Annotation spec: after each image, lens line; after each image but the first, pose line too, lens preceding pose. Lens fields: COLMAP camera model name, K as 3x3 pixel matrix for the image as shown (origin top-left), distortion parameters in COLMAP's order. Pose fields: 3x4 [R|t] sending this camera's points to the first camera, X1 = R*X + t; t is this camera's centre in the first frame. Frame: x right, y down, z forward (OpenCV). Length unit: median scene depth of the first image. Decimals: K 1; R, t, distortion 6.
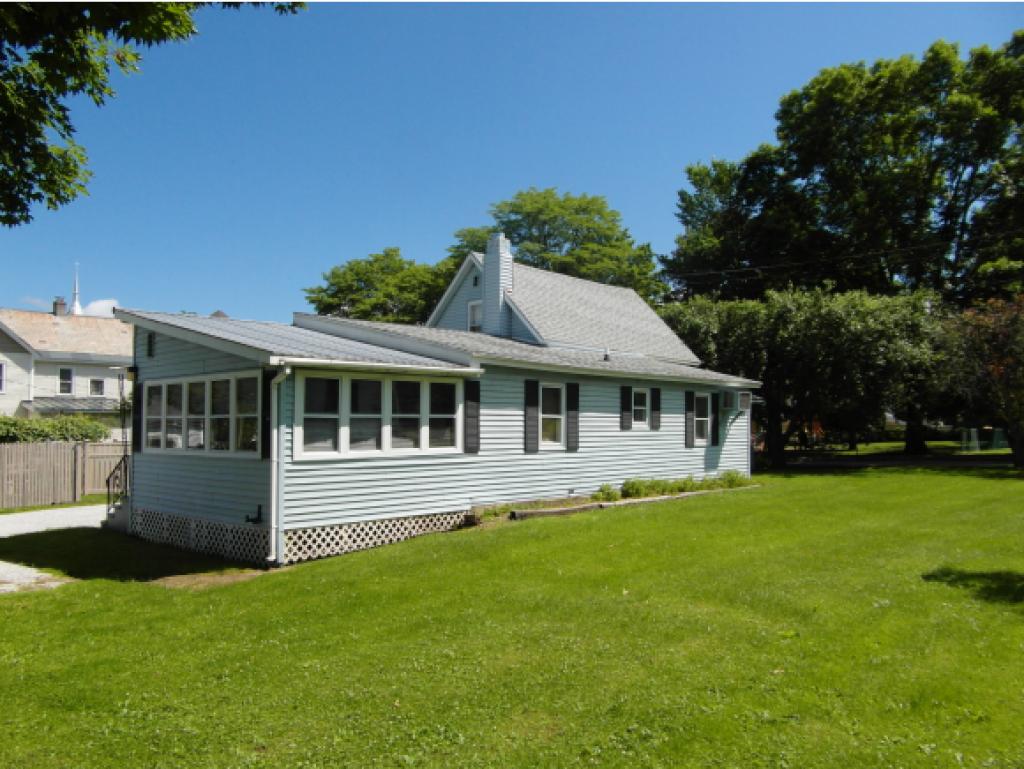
lens RADIAL K [[782.4, 0, 512.0], [0, 782.4, 384.5], [0, 0, 1]] dist [-0.007178, -0.003529]
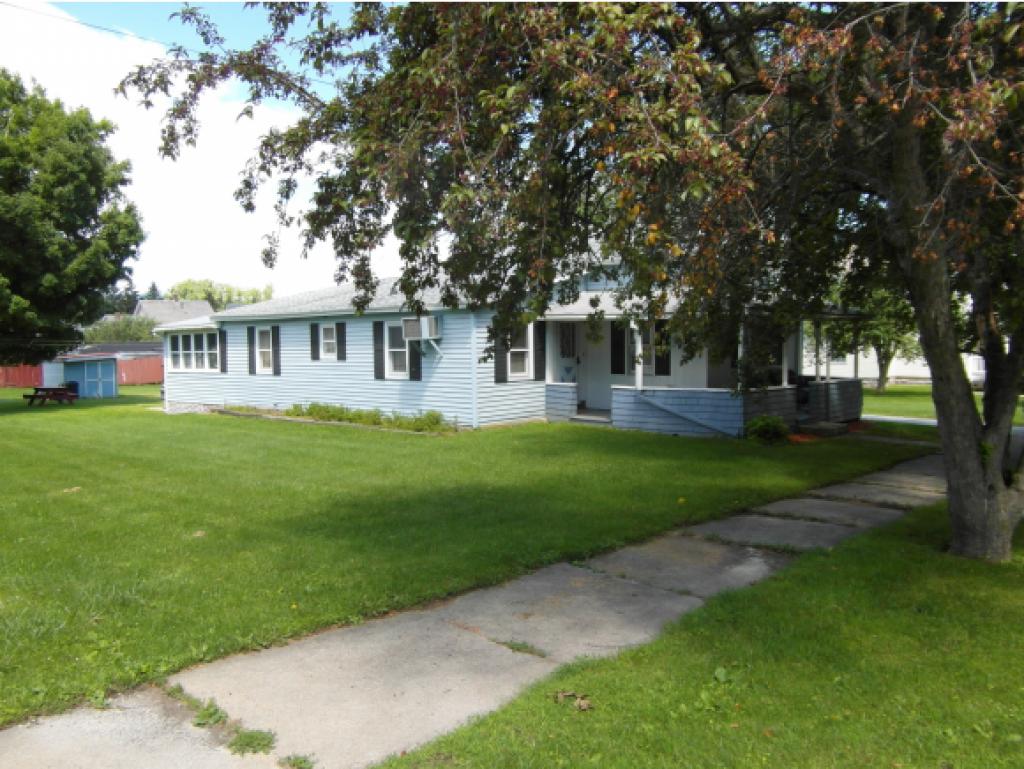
lens RADIAL K [[782.4, 0, 512.0], [0, 782.4, 384.5], [0, 0, 1]] dist [-0.007178, -0.003529]
pose [[0.006536, 0.028640, -0.999568, 1.326953], [0.044234, 0.998603, 0.028901, 0.072747], [0.999000, -0.044404, 0.005260, 1.285551]]
